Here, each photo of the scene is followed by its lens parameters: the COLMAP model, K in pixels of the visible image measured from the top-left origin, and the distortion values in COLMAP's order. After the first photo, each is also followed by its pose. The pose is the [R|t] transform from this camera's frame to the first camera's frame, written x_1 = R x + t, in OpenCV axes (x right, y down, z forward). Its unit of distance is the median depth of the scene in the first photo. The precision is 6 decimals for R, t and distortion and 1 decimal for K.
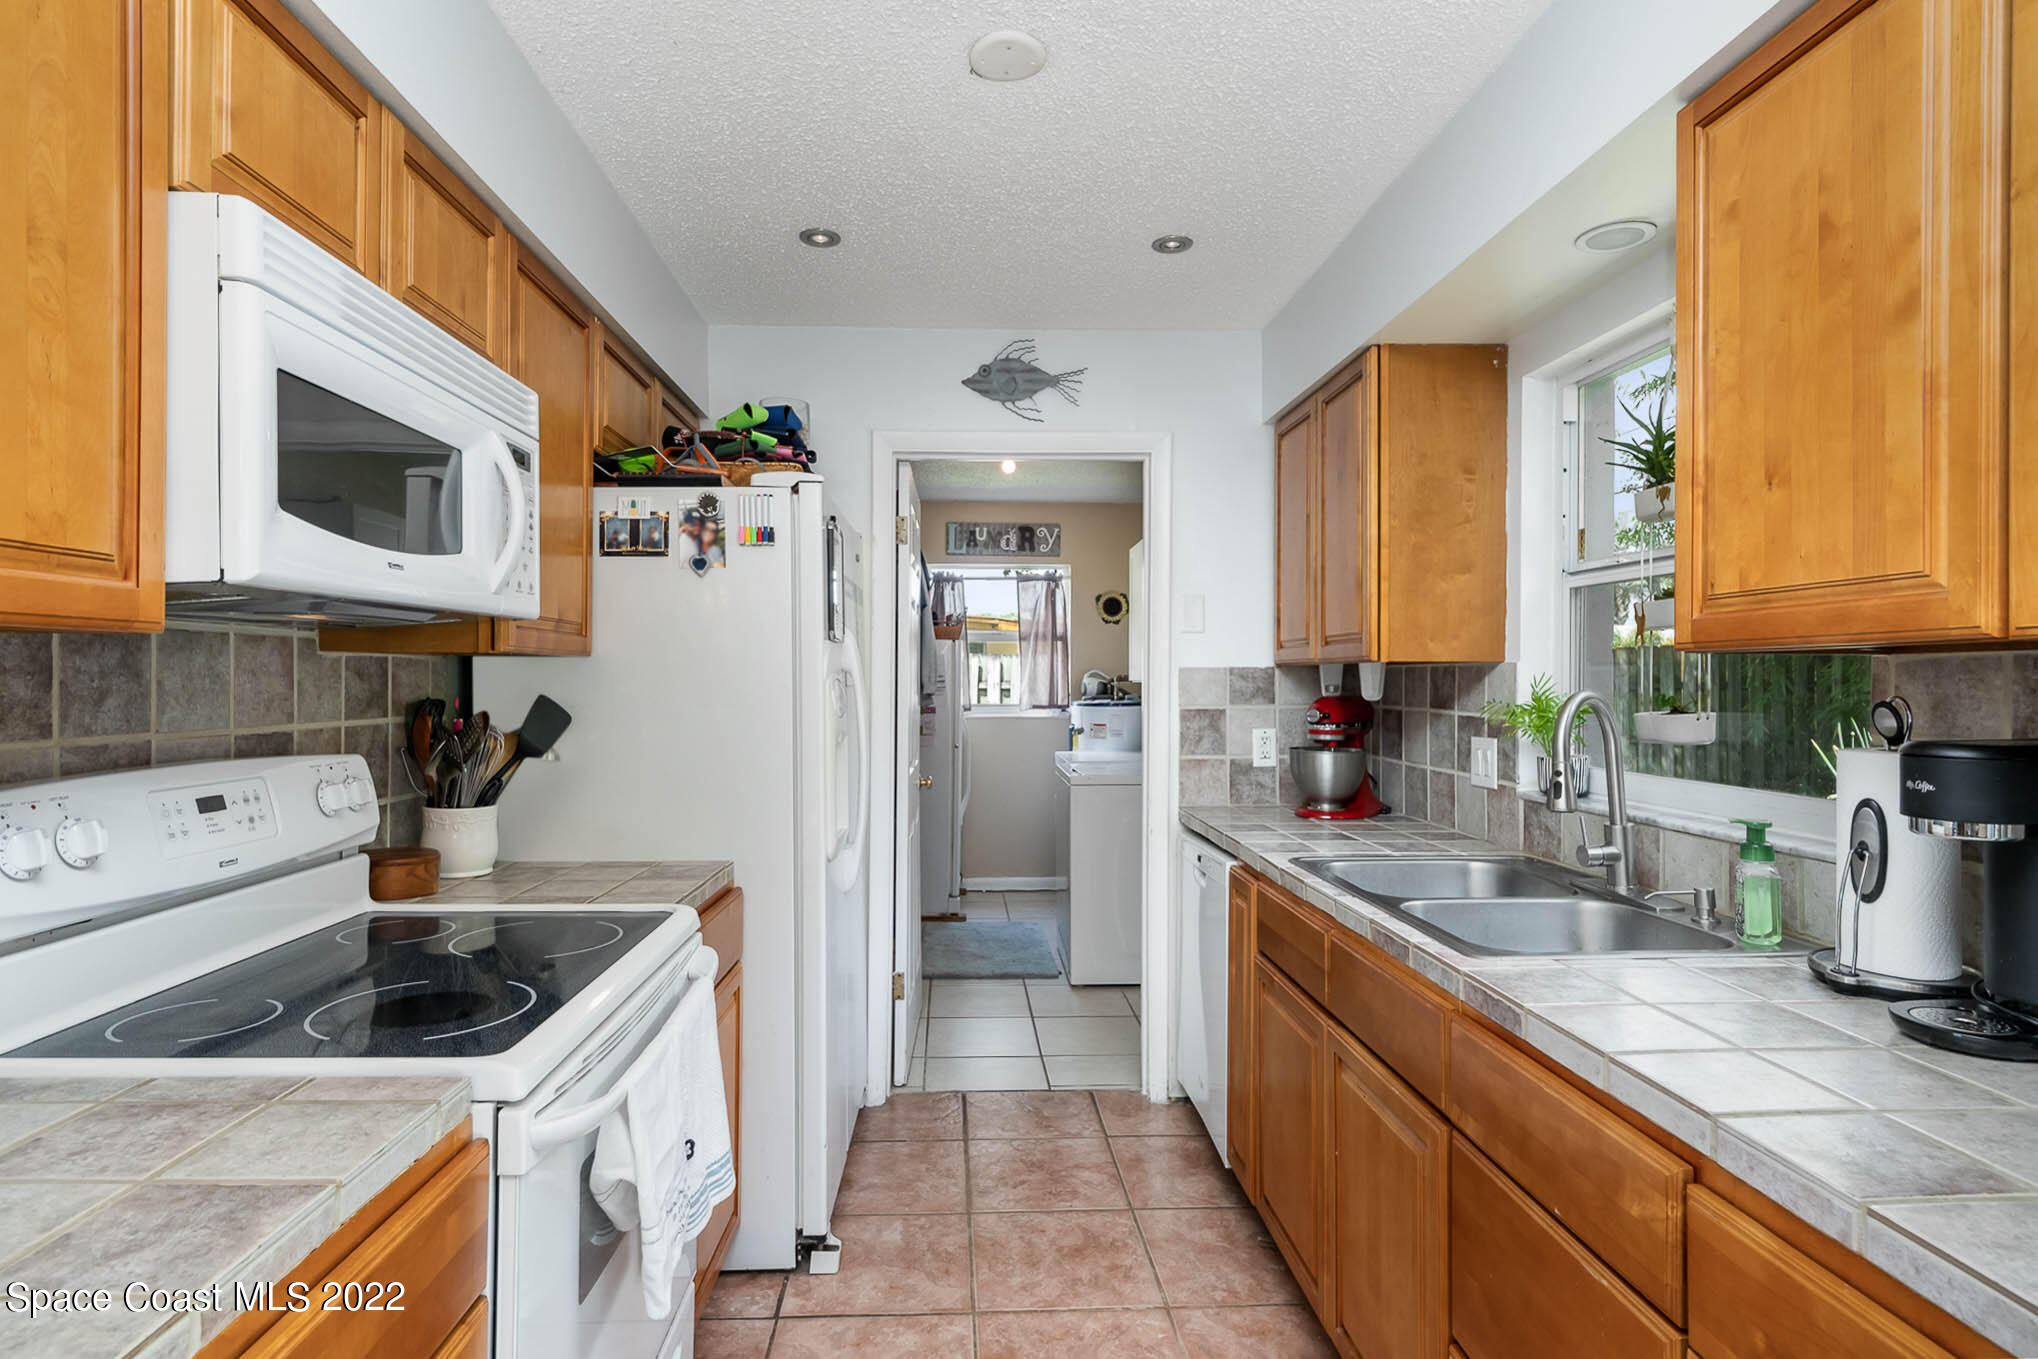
lens RADIAL K [[1042.3, 0, 1016.2], [0, 1042.3, 674.8], [0, 0, 1]] dist [0.004141, -0.001217]
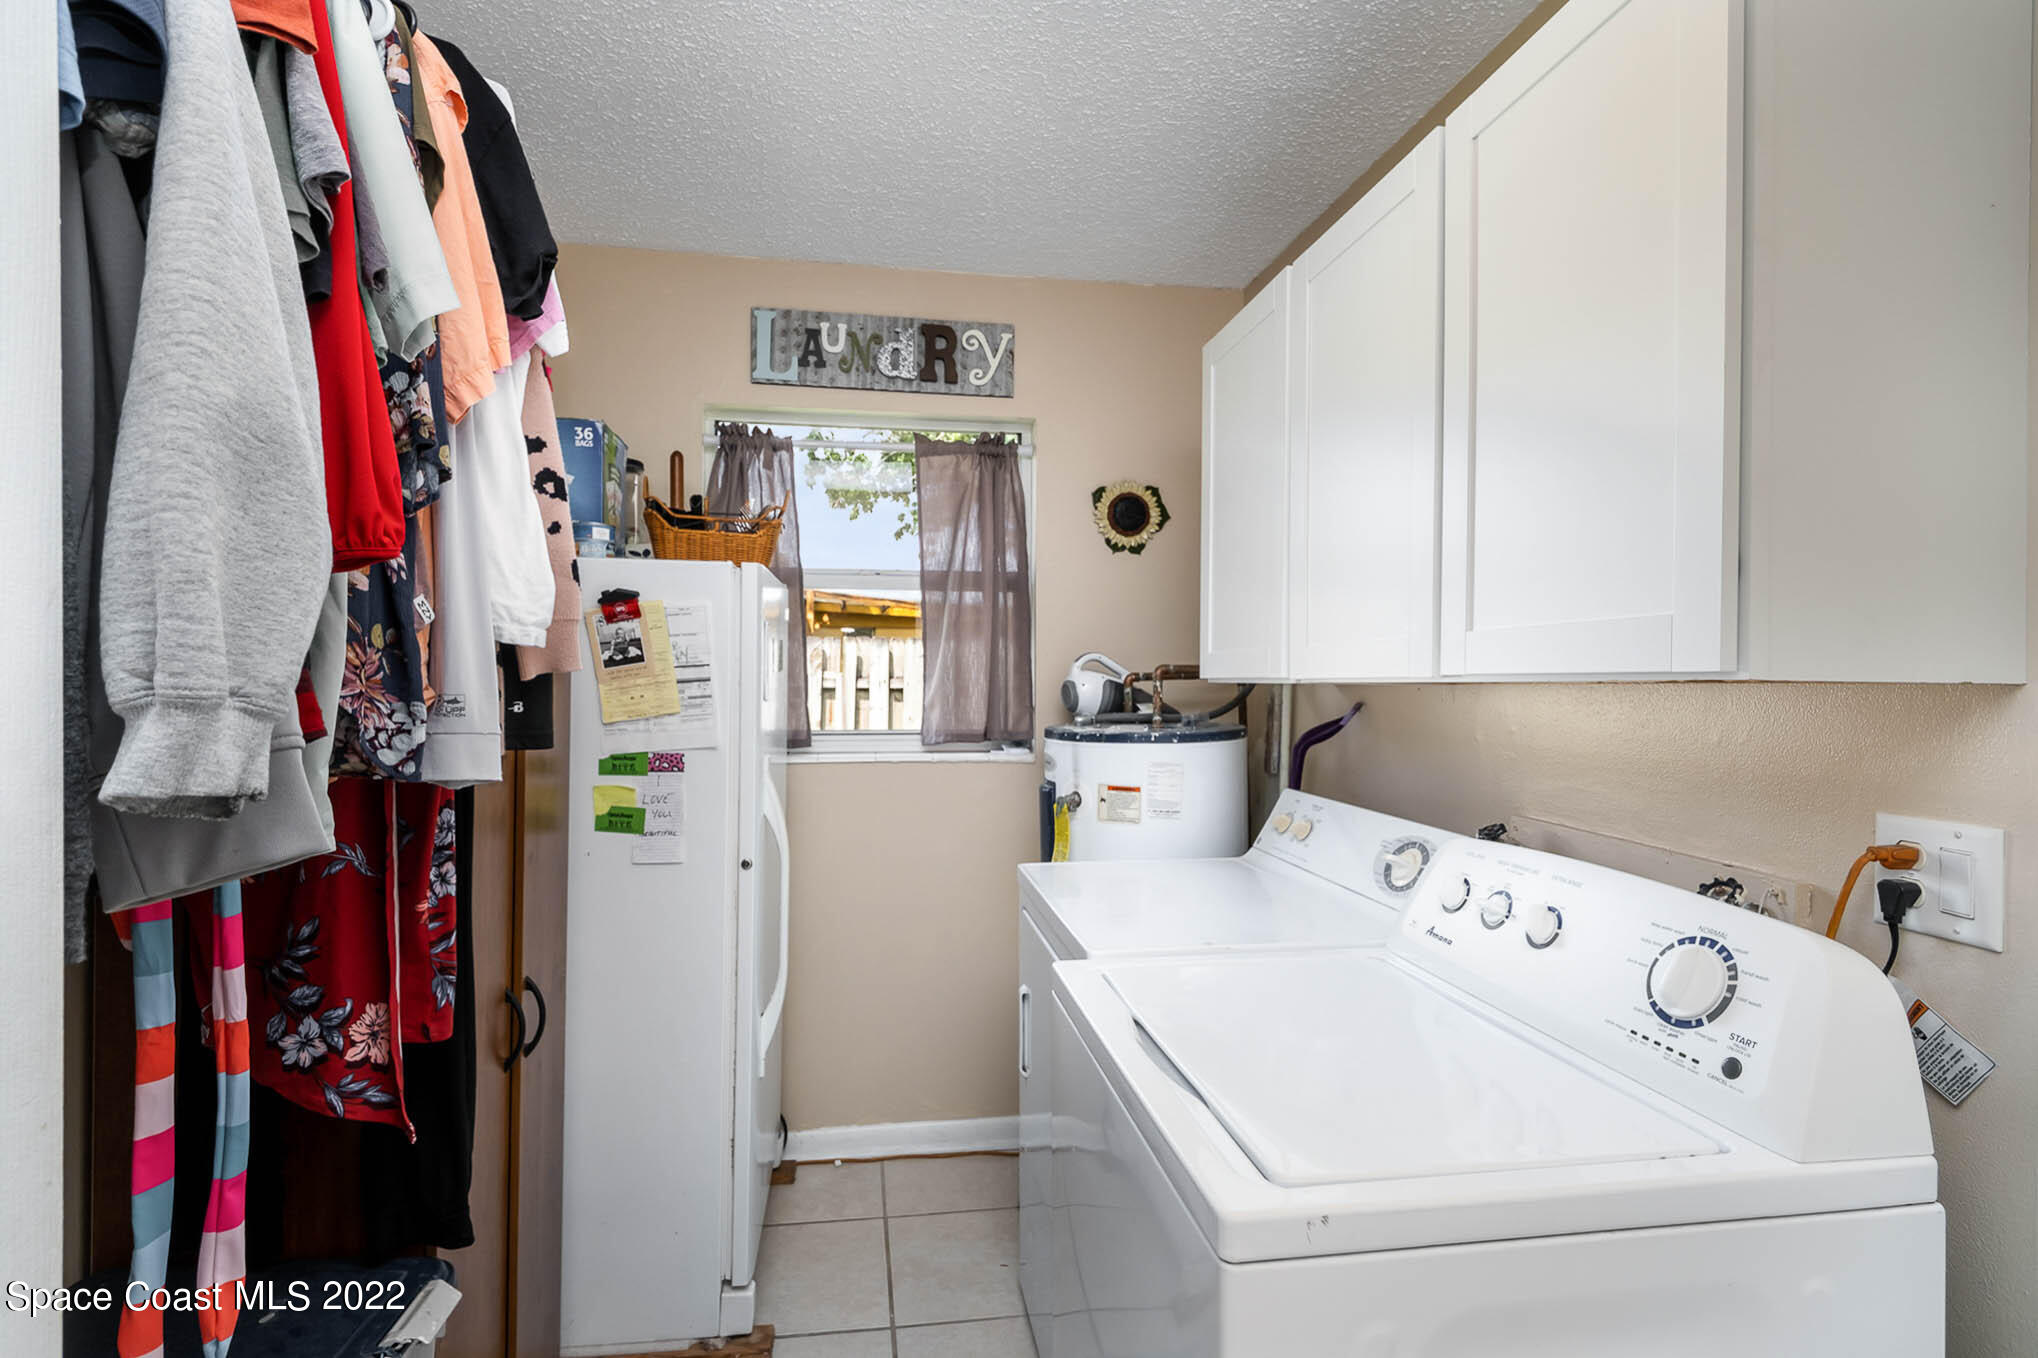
lens RADIAL K [[1042.3, 0, 1015.9], [0, 1042.3, 679.3], [0, 0, 1]] dist [0.004141, -0.001217]
pose [[0.994975, 0.002891, 0.100080, -0.001226], [-0.003720, 0.999960, 0.008099, 0.002535], [-0.100053, -0.008431, 0.994946, 0.558257]]
